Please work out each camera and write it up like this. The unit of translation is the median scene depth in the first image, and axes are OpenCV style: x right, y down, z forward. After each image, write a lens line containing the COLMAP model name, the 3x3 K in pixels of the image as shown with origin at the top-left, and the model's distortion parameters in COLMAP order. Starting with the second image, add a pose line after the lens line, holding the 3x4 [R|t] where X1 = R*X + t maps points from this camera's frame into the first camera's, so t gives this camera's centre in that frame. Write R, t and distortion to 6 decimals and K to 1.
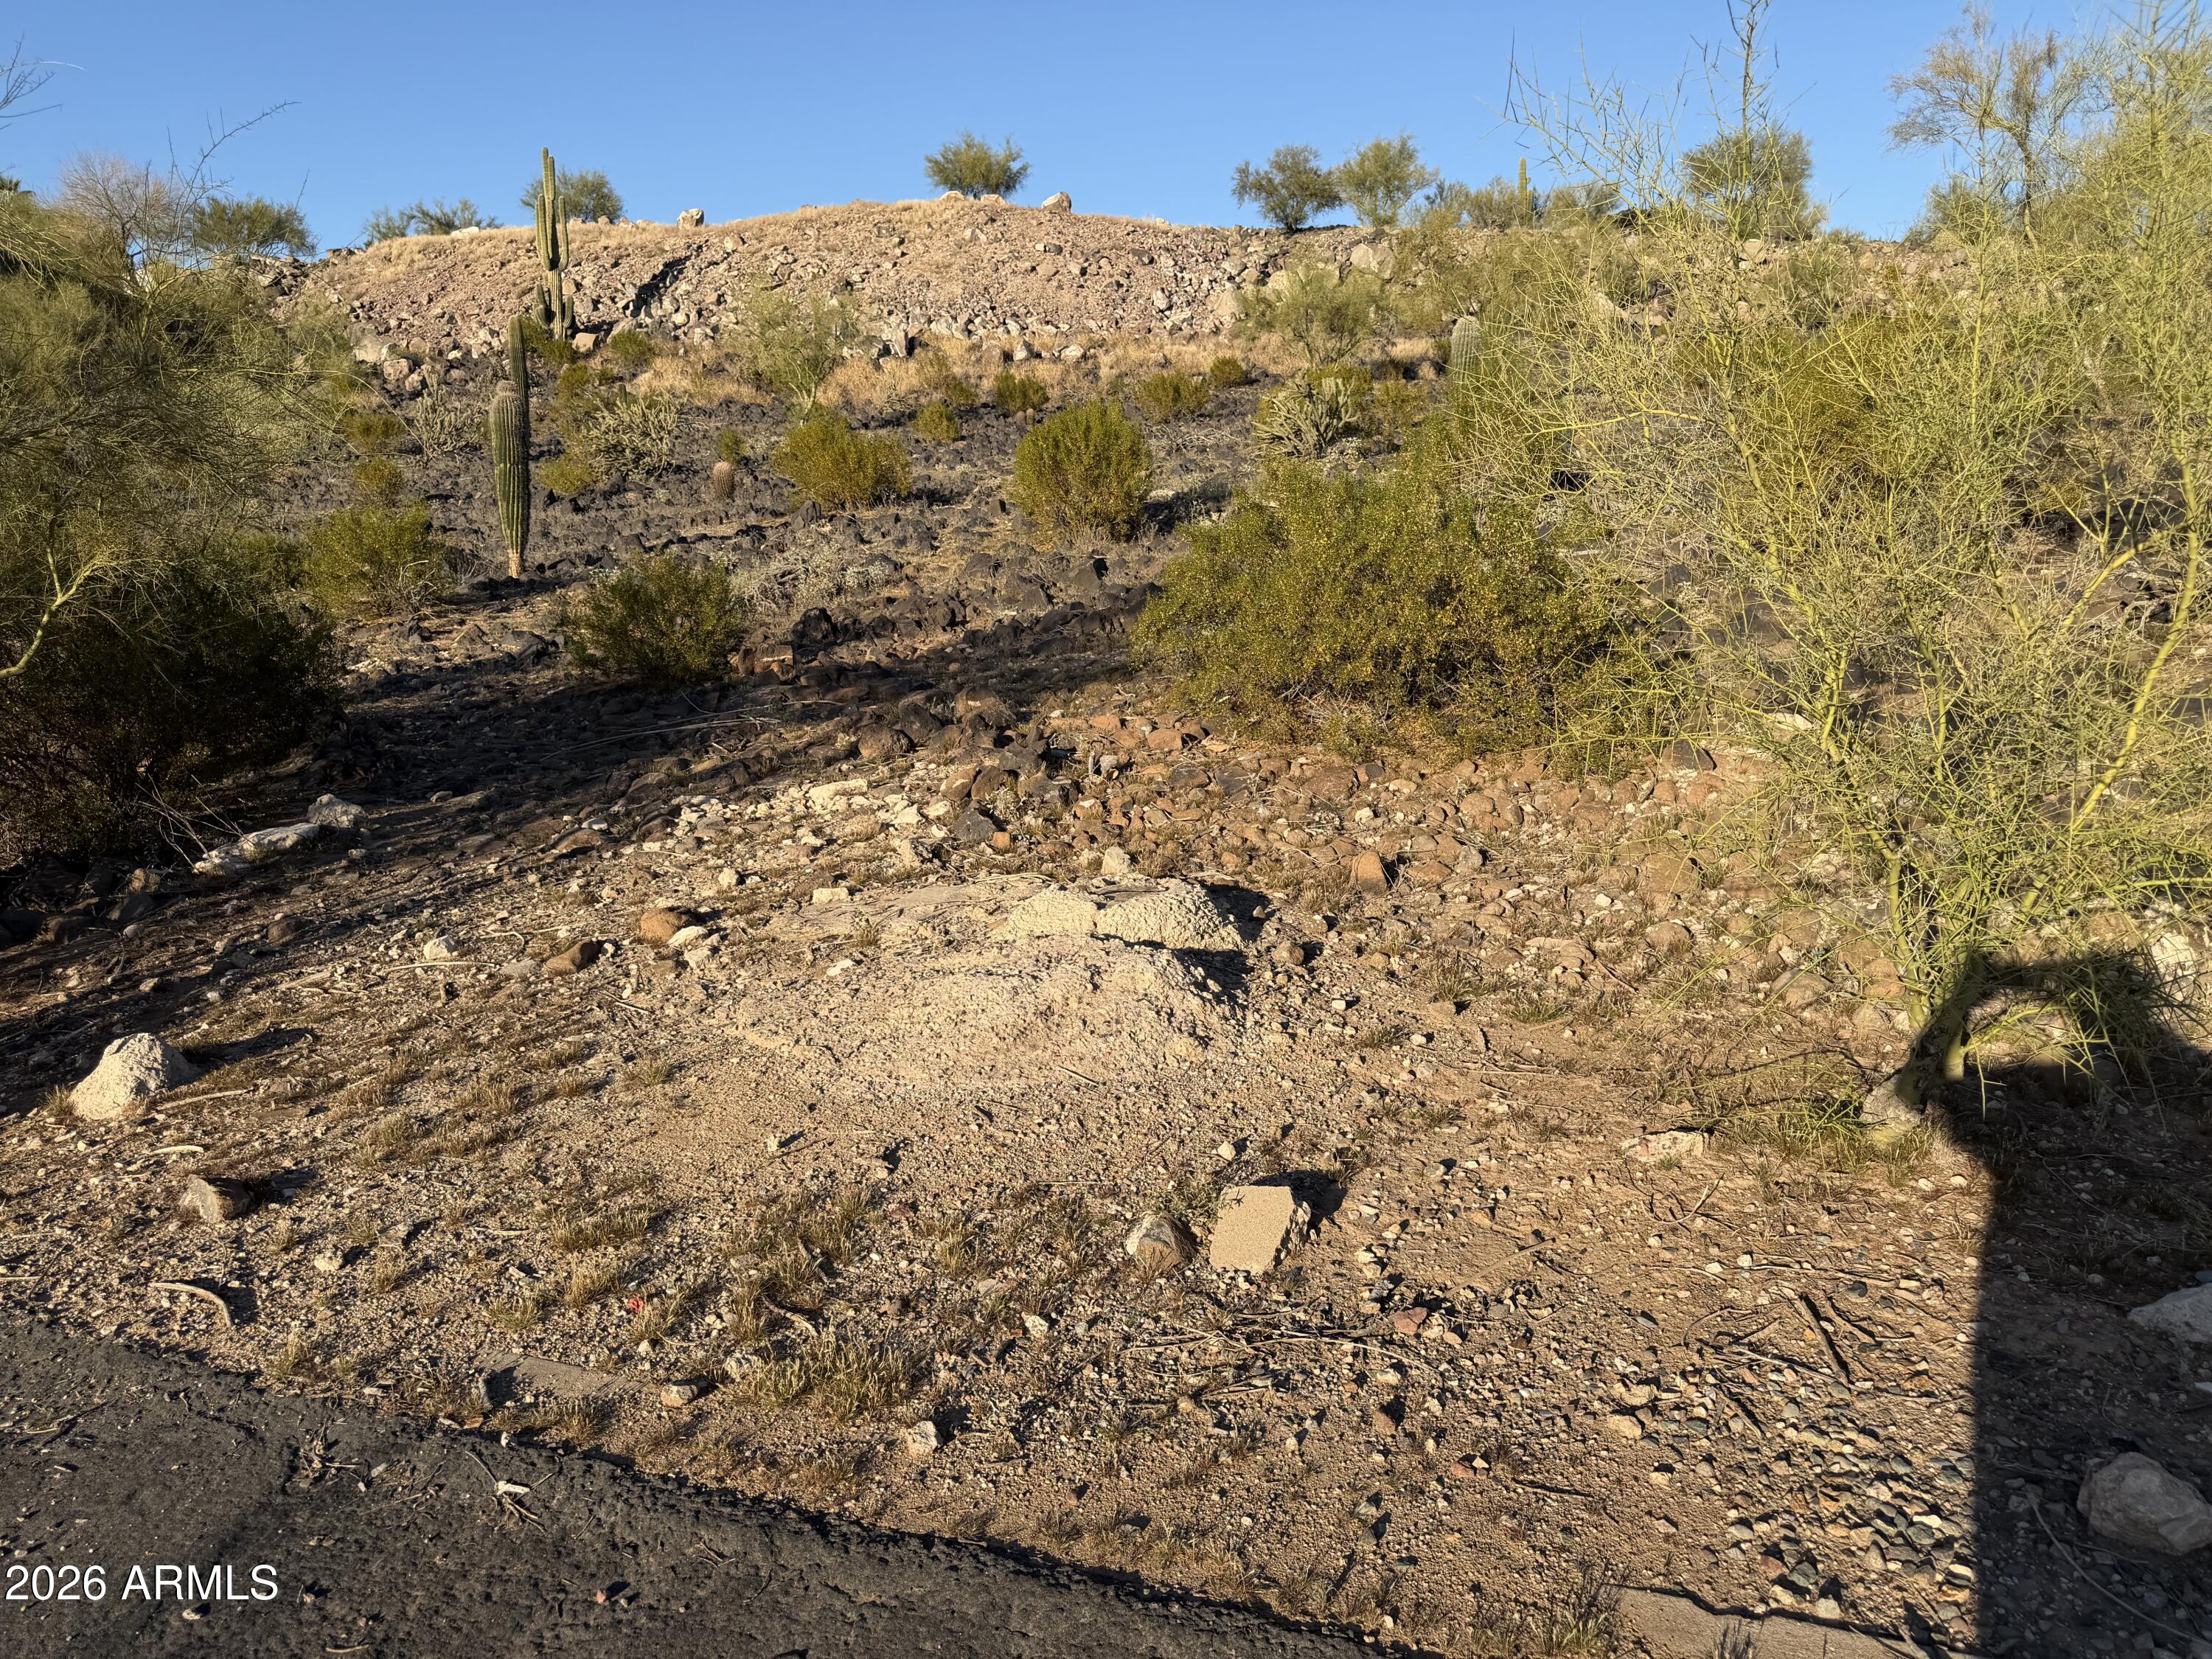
lens RADIAL K [[1543.1, 0, 1111.0], [0, 1543.1, 834.0], [0, 0, 1]] dist [0.187449, -0.414943]
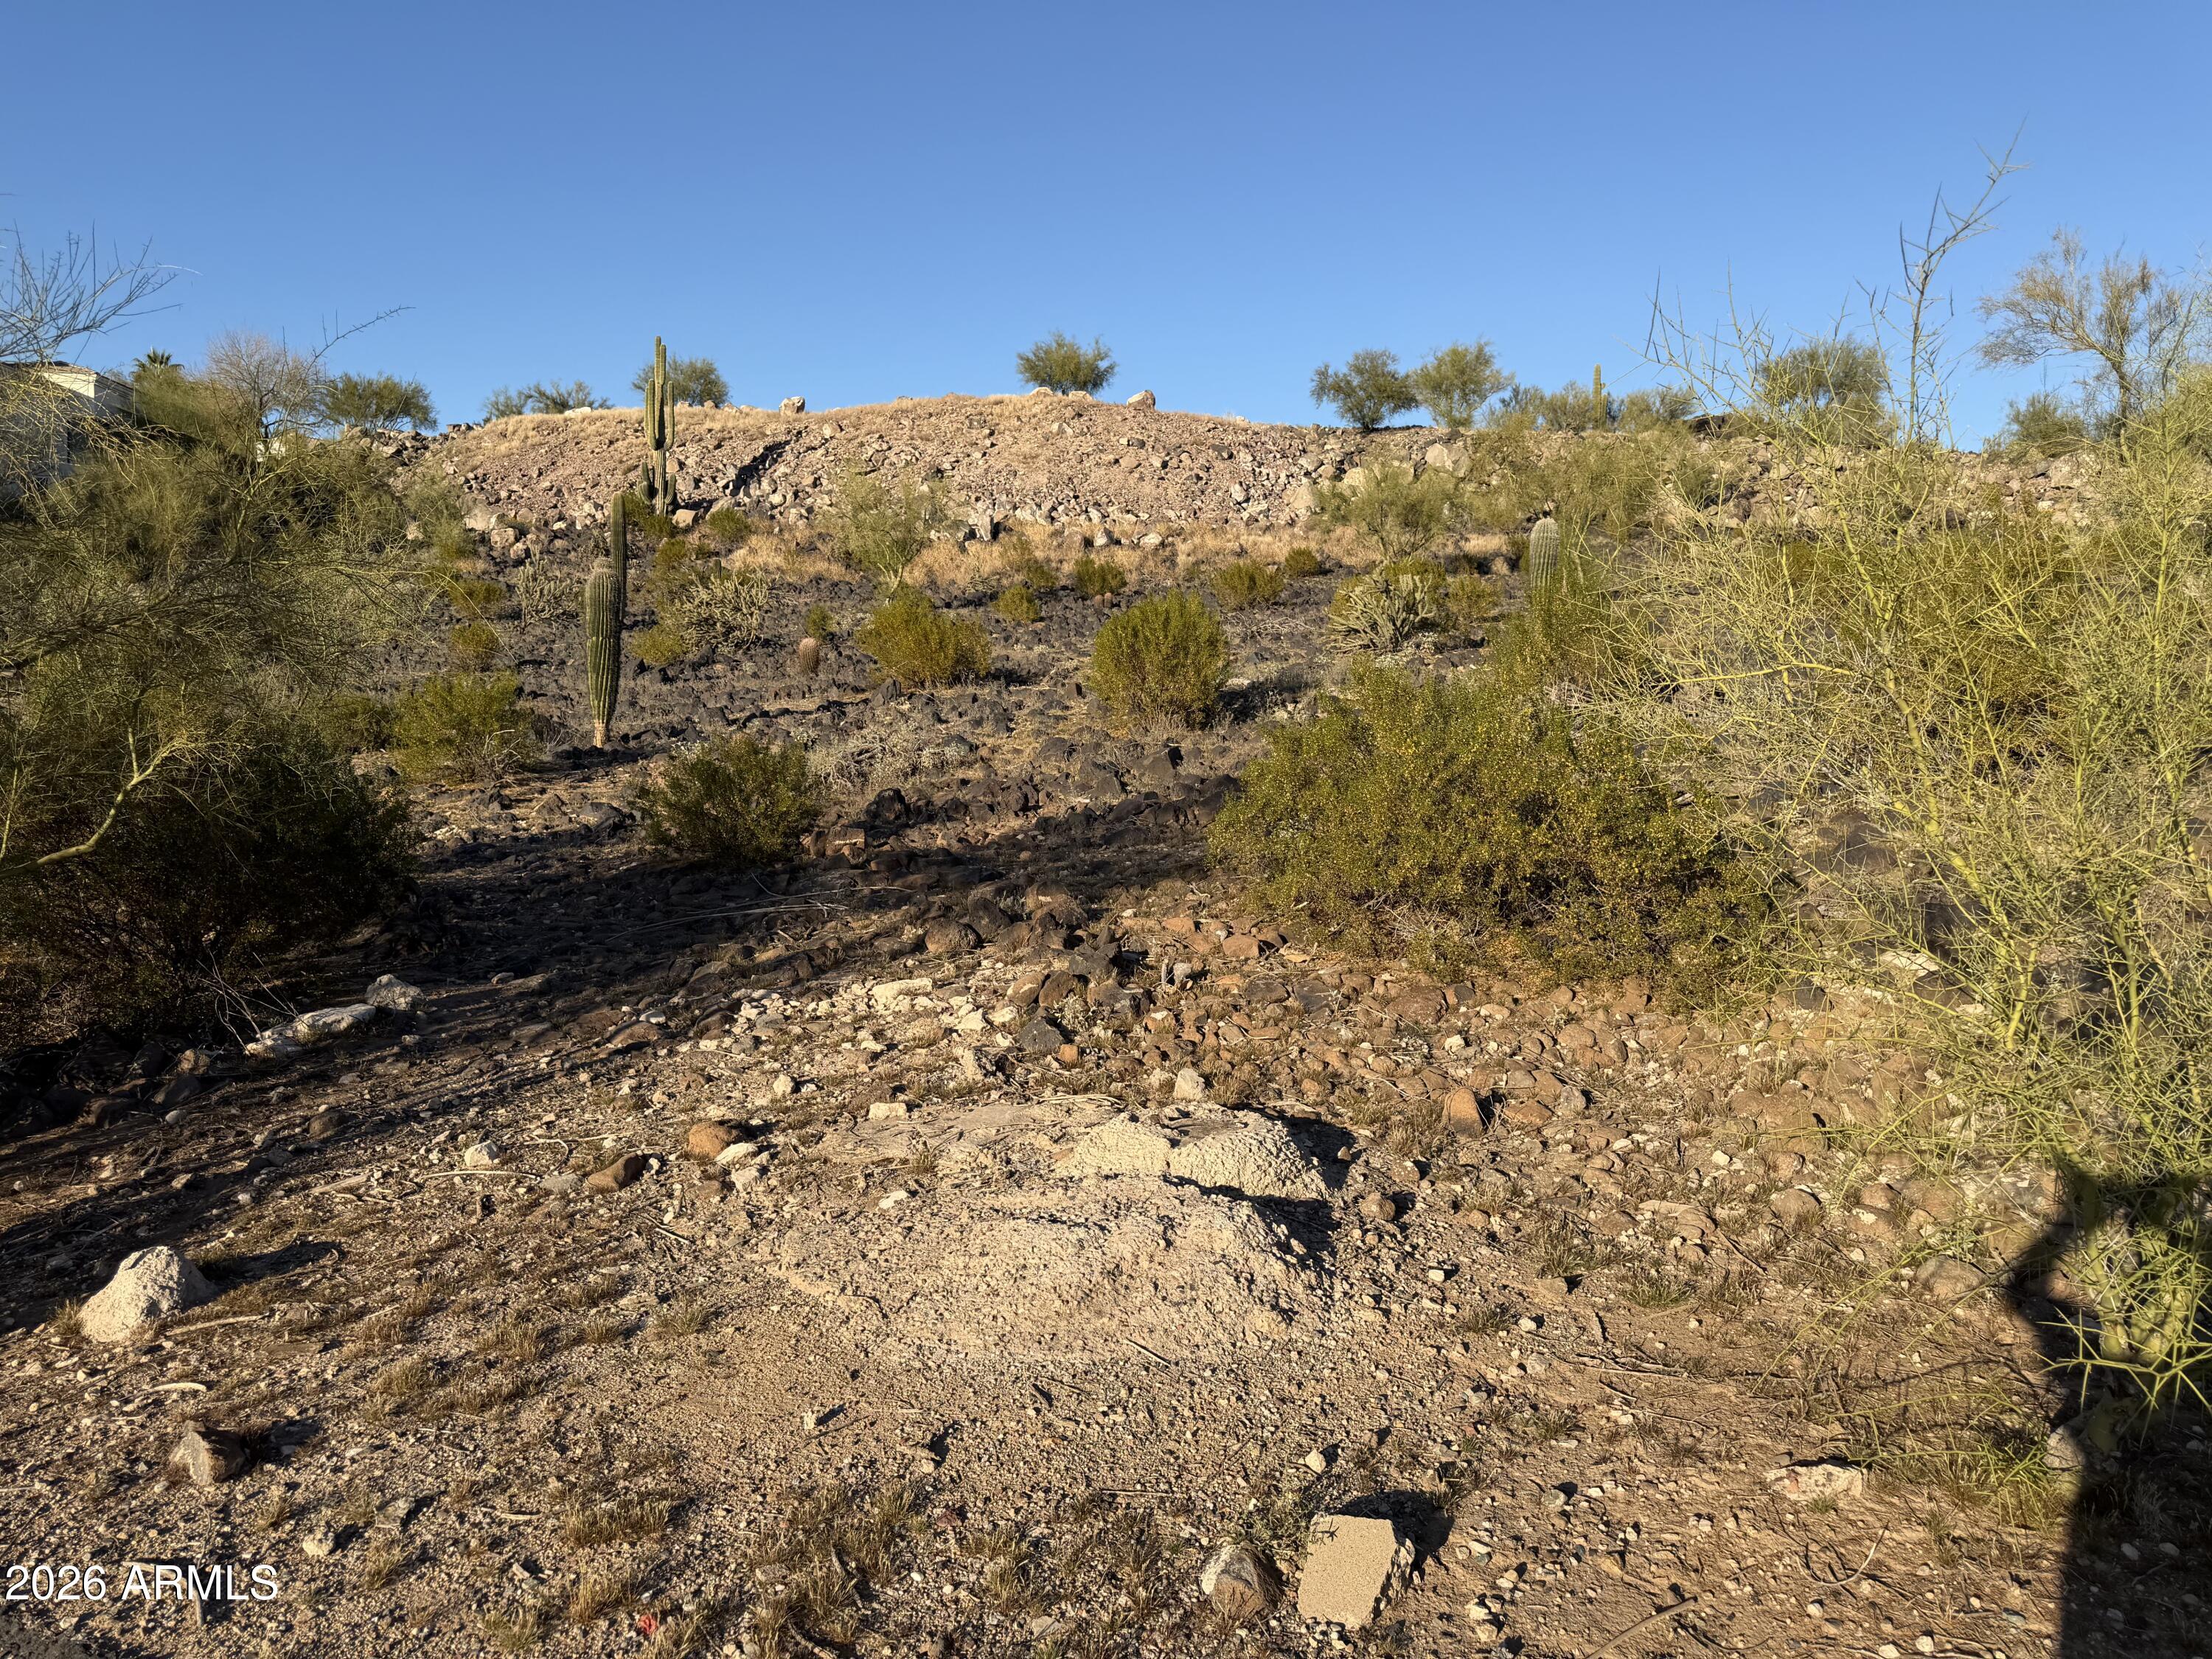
lens RADIAL K [[1544.7, 0, 1102.0], [0, 1544.7, 832.7], [0, 0, 1]] dist [0.181572, -0.367558]
pose [[0.998232, 0.034988, -0.048041, -0.007073], [-0.040086, 0.993164, -0.109625, -0.020794], [0.043877, 0.111357, 0.992811, 0.028818]]
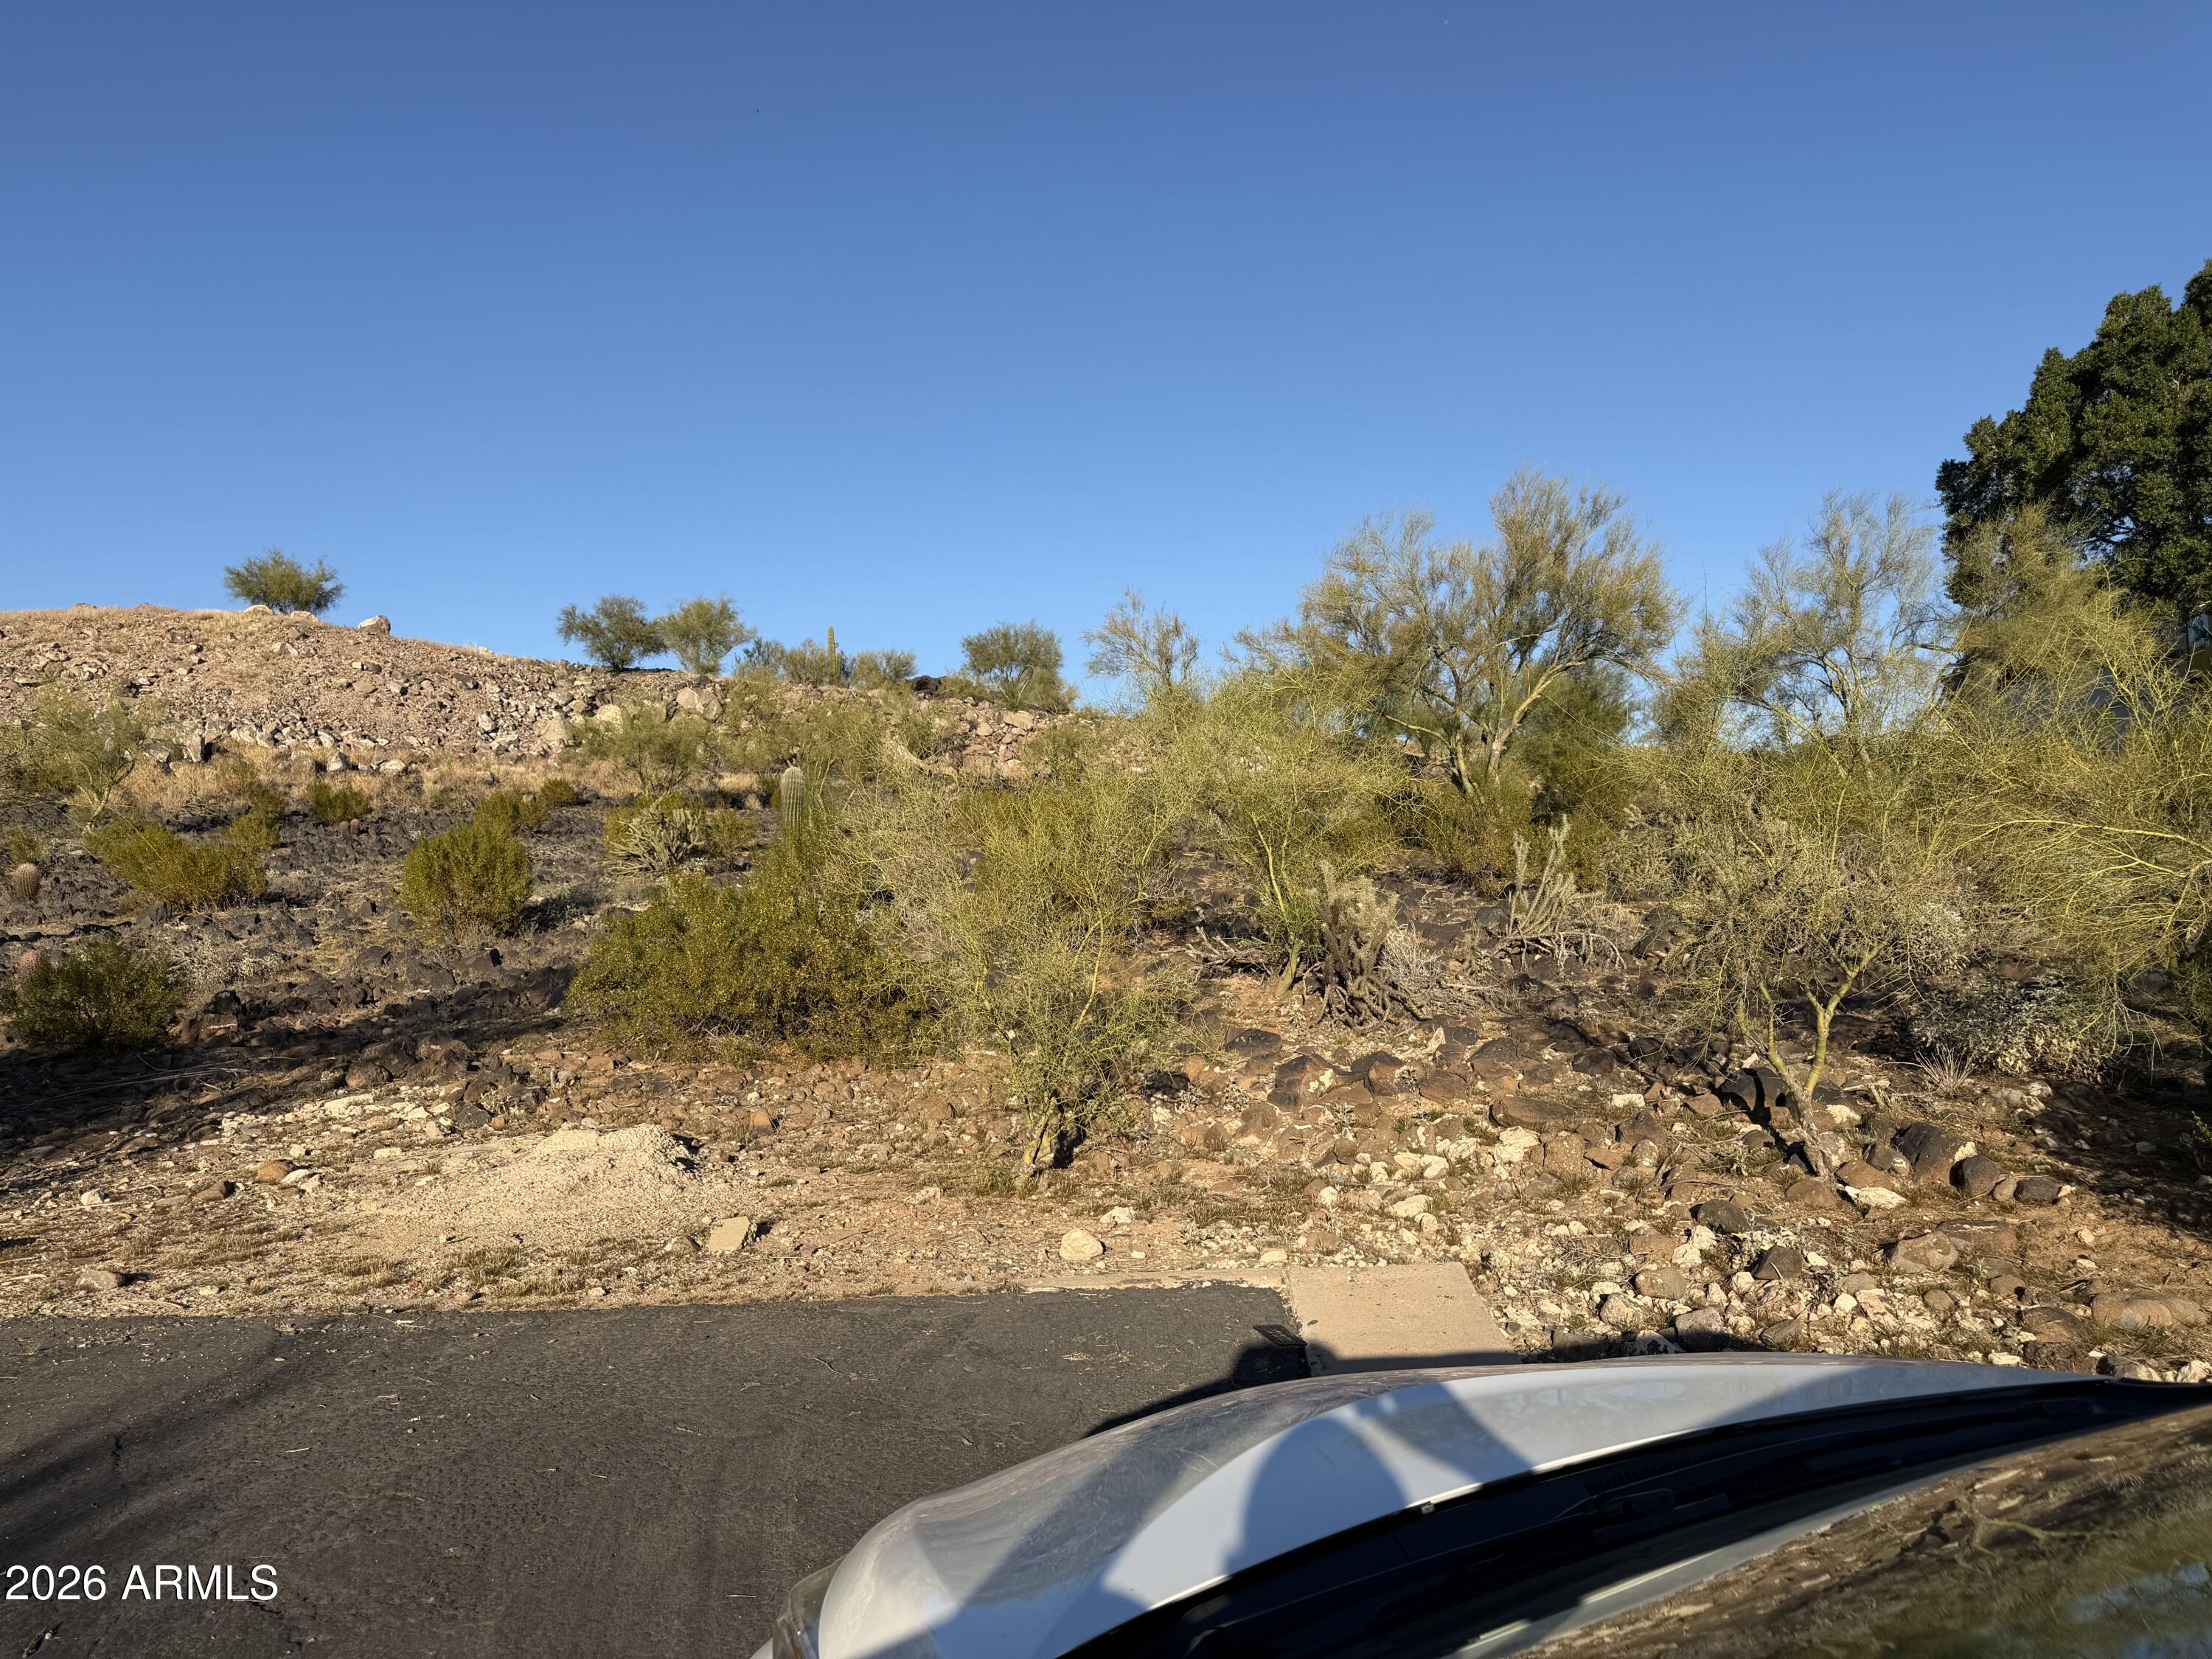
lens RADIAL K [[1544.7, 0, 1102.0], [0, 1544.7, 832.7], [0, 0, 1]] dist [0.181572, -0.367558]
pose [[0.913863, 0.037436, 0.404293, -0.123344], [0.069920, 0.966354, -0.247529, 0.112027], [-0.399956, 0.254476, 0.880498, -0.447839]]
